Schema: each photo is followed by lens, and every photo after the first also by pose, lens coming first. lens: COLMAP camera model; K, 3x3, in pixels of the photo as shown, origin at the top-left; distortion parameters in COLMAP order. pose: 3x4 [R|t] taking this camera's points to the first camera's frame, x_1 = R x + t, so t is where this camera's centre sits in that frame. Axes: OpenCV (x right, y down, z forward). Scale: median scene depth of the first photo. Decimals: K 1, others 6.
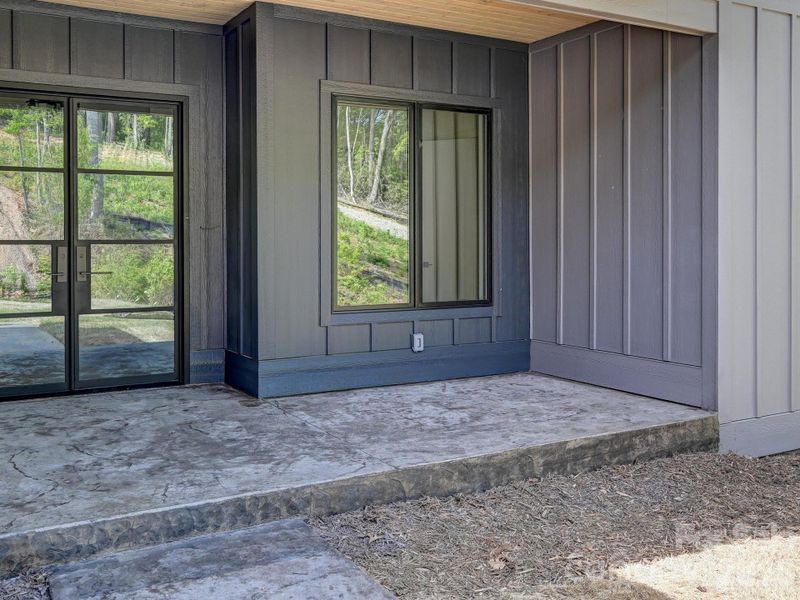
lens RADIAL K [[809.2, 0, 400.4], [0, 809.2, 243.8], [0, 0, 1]] dist [0.007607, -0.007103]
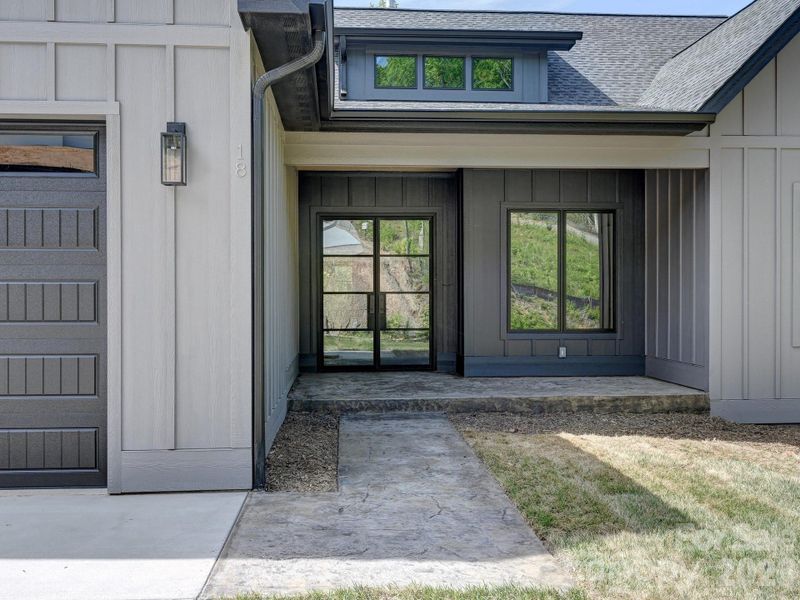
lens RADIAL K [[769.7, 0, 400.0], [0, 769.7, 300.0], [0, 0, 1]] dist [-0.003539, -0.007484]
pose [[0.900204, 0.001779, -0.435466, 0.441856], [-0.001451, 0.999998, 0.001086, 0.012859], [0.435467, -0.000346, 0.900205, -0.625414]]
